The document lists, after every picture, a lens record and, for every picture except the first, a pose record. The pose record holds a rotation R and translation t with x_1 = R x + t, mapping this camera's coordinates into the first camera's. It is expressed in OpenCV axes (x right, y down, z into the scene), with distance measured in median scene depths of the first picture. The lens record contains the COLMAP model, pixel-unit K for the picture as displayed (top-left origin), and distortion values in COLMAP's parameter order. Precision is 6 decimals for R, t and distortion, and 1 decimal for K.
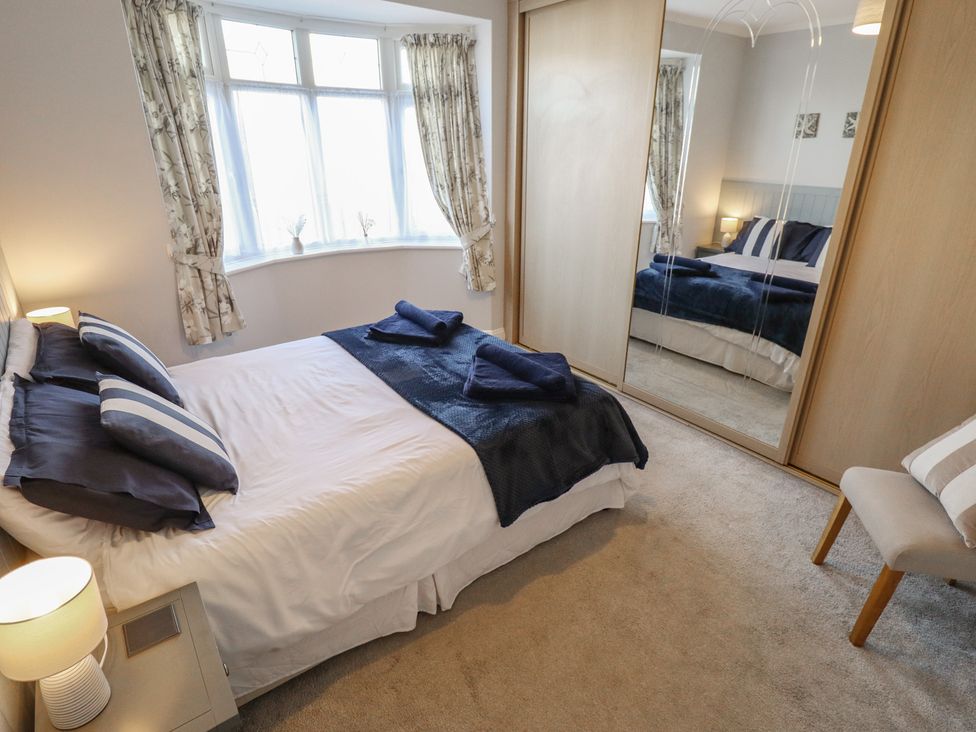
lens RADIAL K [[520.0, 0, 490.9], [0, 520.0, 363.5], [0, 0, 1]] dist [0.003953, -0.018911]
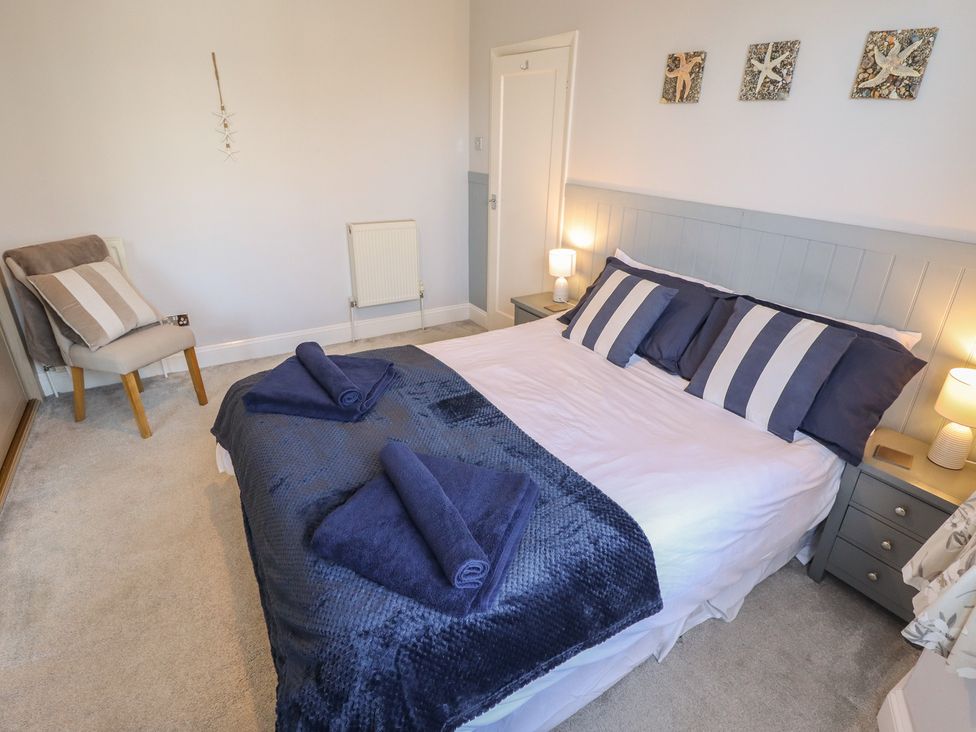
lens RADIAL K [[520.0, 0, 490.9], [0, 520.0, 363.5], [0, 0, 1]] dist [0.003953, -0.018911]
pose [[-0.995844, -0.061457, 0.067209, -0.212572], [0.006942, 0.684607, 0.728880, -0.493539], [-0.090806, 0.726317, -0.681335, 1.219692]]
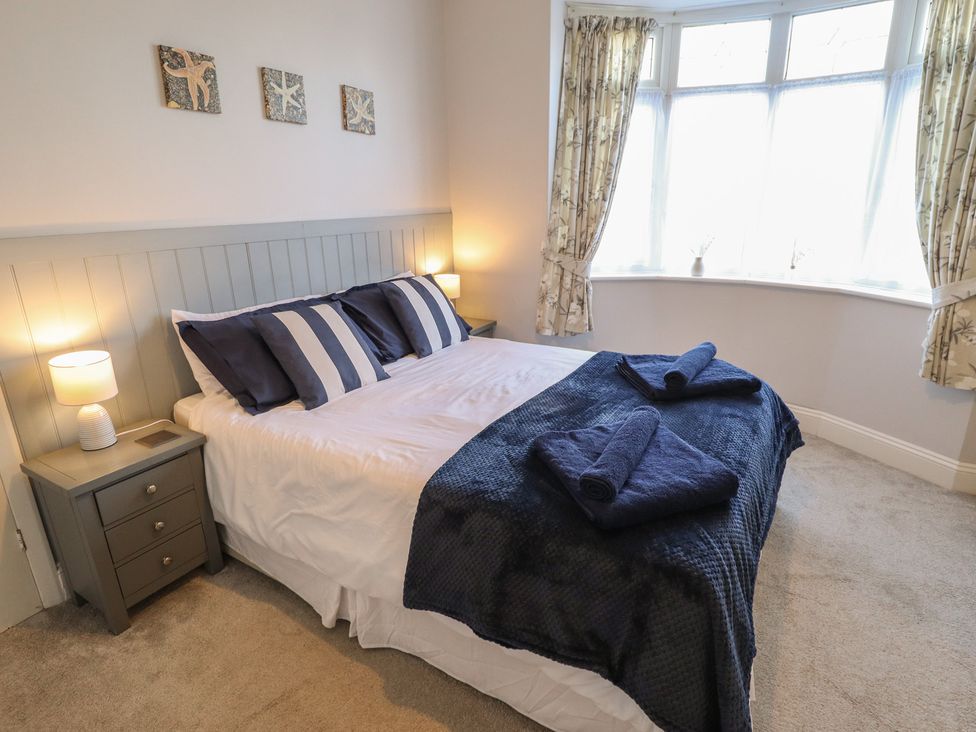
lens RADIAL K [[520.0, 0, 490.9], [0, 520.0, 363.5], [0, 0, 1]] dist [0.003953, -0.018911]
pose [[0.376199, 0.272648, -0.885515, 0.399268], [-0.346756, 0.927700, 0.138323, -0.094147], [0.859206, 0.255021, 0.443543, 0.441159]]
